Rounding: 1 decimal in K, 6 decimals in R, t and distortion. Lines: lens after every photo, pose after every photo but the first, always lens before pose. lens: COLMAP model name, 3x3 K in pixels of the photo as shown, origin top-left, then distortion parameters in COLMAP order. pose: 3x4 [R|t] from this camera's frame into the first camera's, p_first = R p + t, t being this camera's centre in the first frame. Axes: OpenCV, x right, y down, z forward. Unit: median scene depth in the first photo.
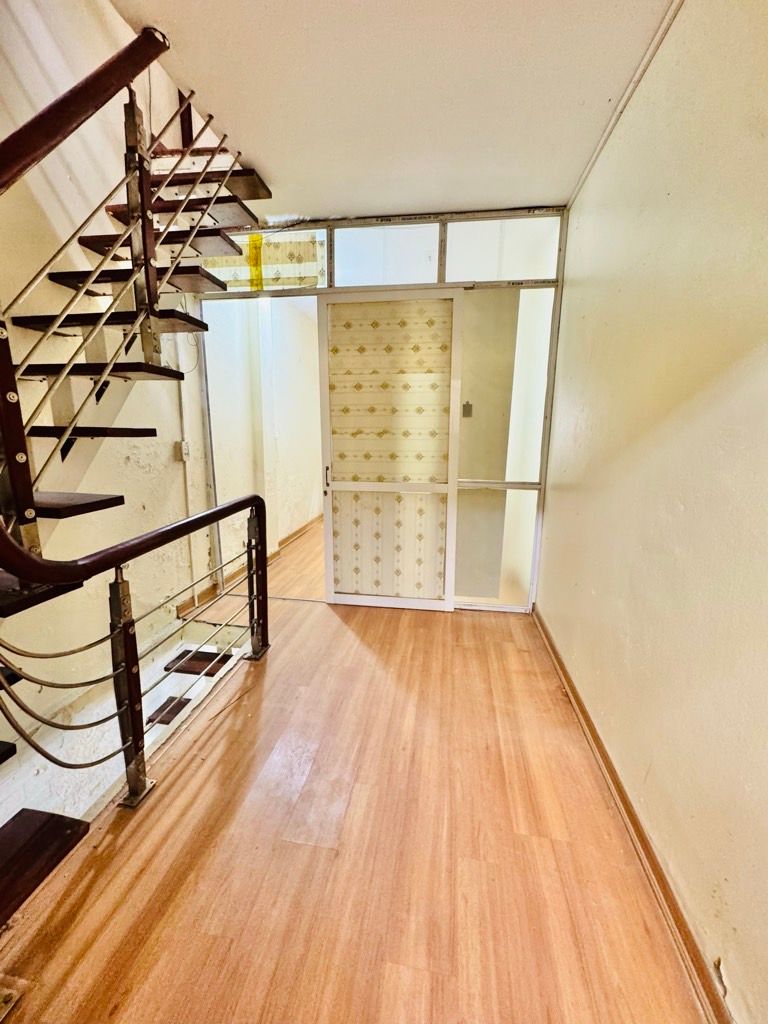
lens RADIAL K [[408.3, 0, 385.2], [0, 408.3, 508.0], [0, 0, 1]] dist [-0.004476, 0.001455]
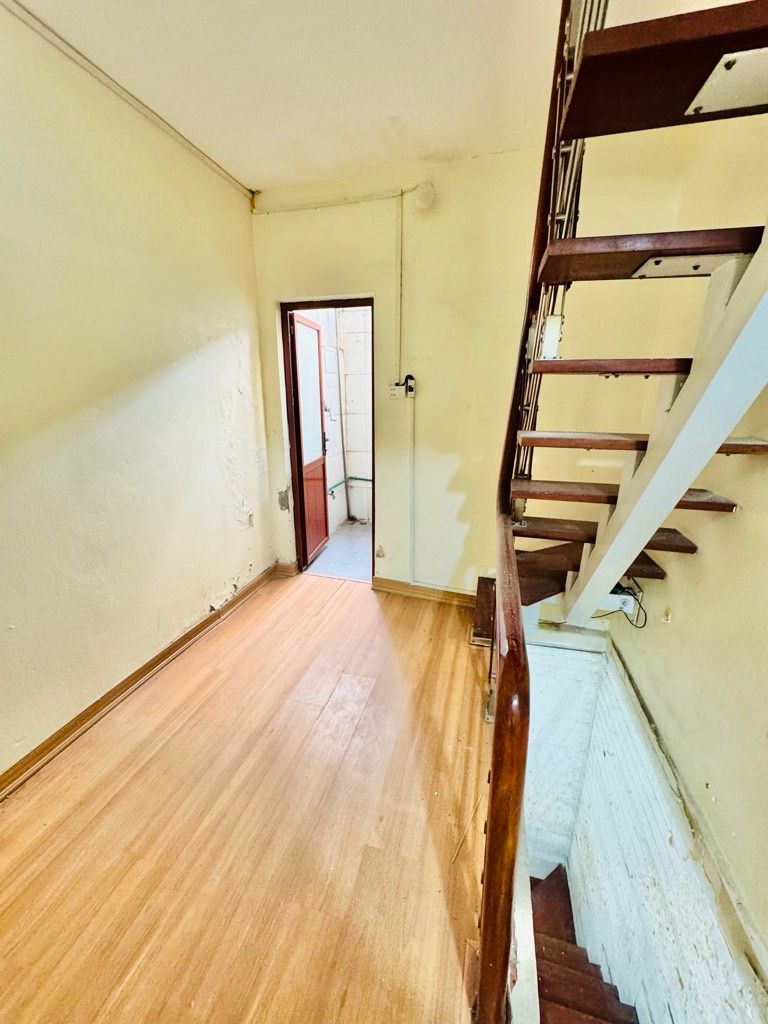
lens RADIAL K [[408.3, 0, 382.6], [0, 408.3, 514.5], [0, 0, 1]] dist [-0.004476, 0.001455]
pose [[-0.993908, -0.055446, 0.095254, -0.303747], [-0.004955, 0.885853, 0.463940, -0.389339], [-0.110104, 0.460642, -0.880731, 1.625278]]
